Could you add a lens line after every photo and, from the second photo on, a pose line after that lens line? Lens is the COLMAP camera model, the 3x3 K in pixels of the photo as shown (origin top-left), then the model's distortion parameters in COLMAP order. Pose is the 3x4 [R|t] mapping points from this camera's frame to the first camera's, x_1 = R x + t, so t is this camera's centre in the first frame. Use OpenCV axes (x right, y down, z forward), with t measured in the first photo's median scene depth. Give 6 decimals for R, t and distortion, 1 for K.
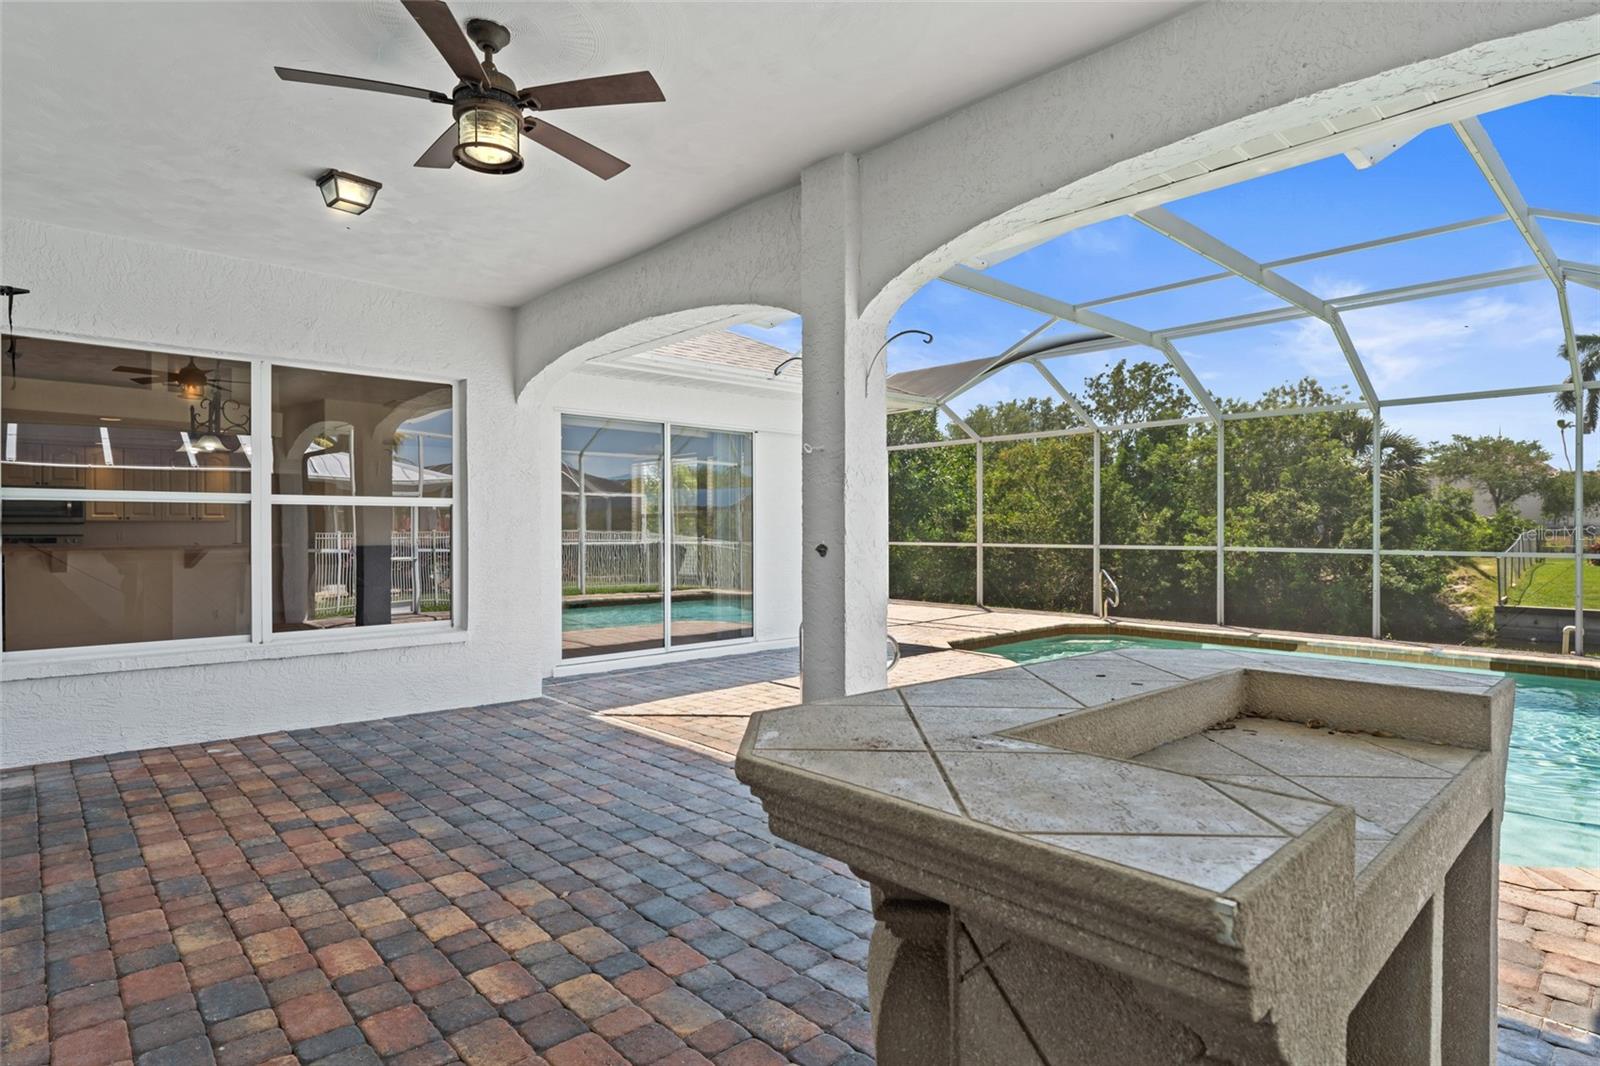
lens RADIAL K [[850.3, 0, 805.0], [0, 850.3, 528.0], [0, 0, 1]] dist [-0.011656, 0.002798]
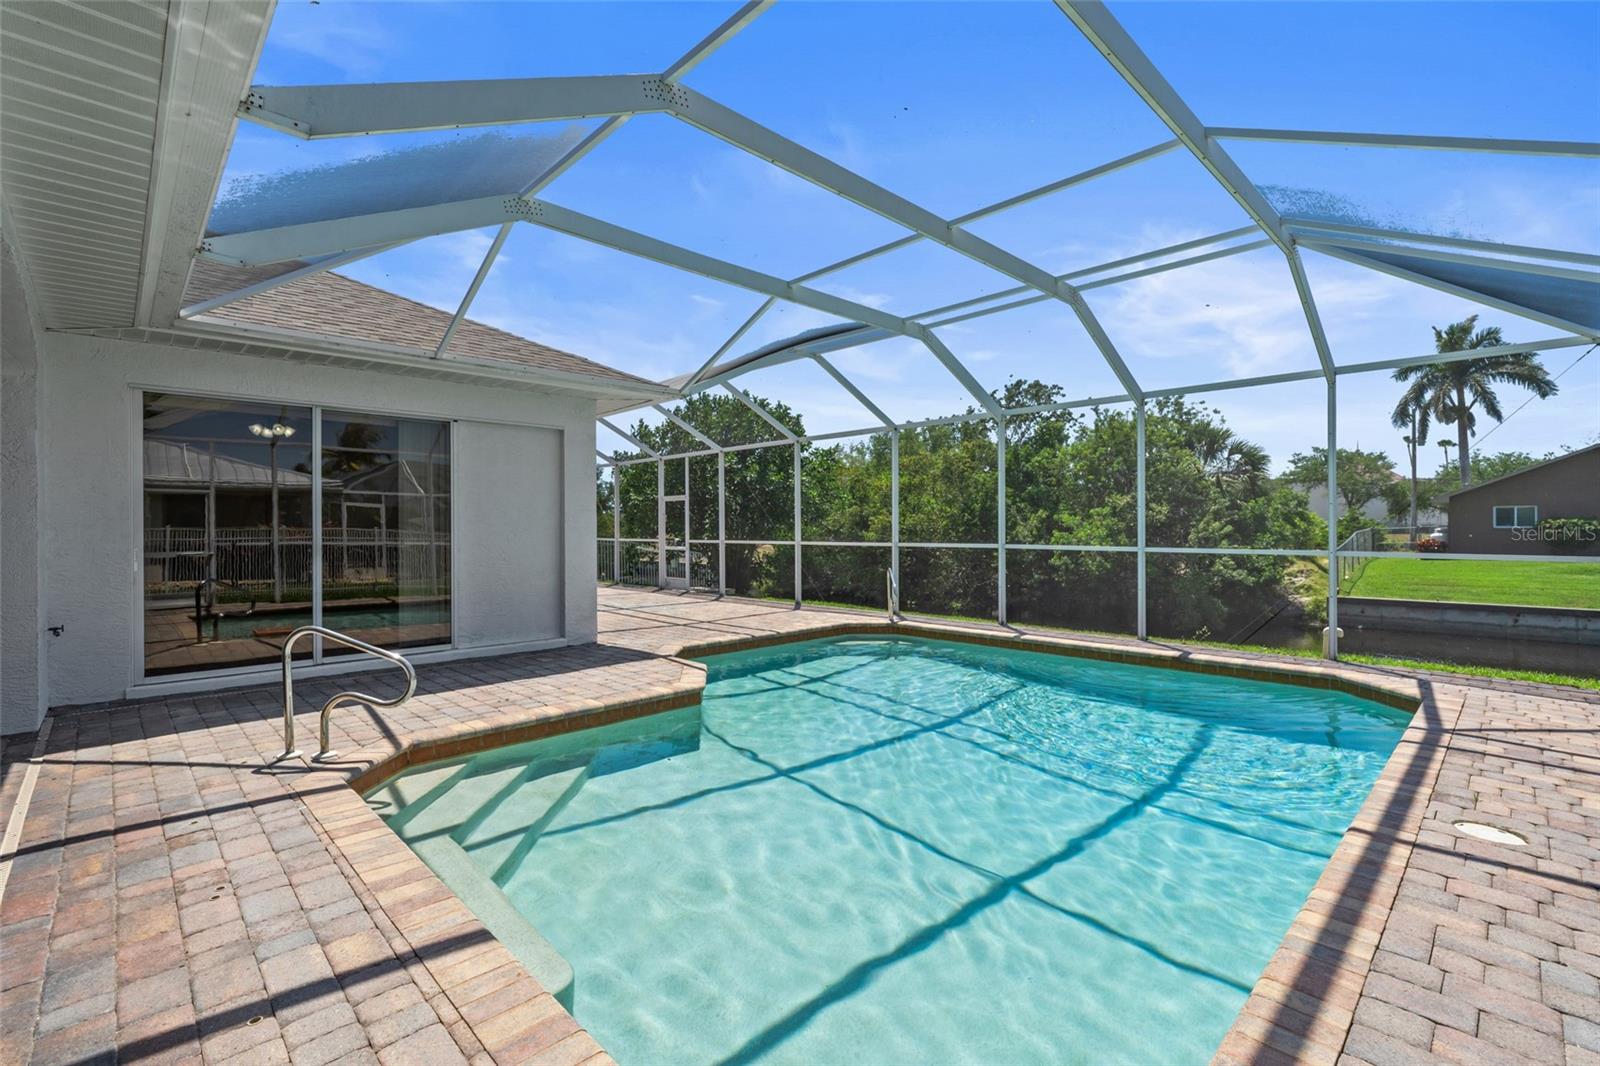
lens RADIAL K [[730.5, 0, 797.8], [0, 730.5, 533.0], [0, 0, 1]] dist [-0.003439, 0.001003]
pose [[0.999503, -0.002104, 0.031443, 0.086201], [0.001911, 0.999979, 0.006167, 0.000929], [-0.031456, -0.006103, 0.999487, 0.059779]]
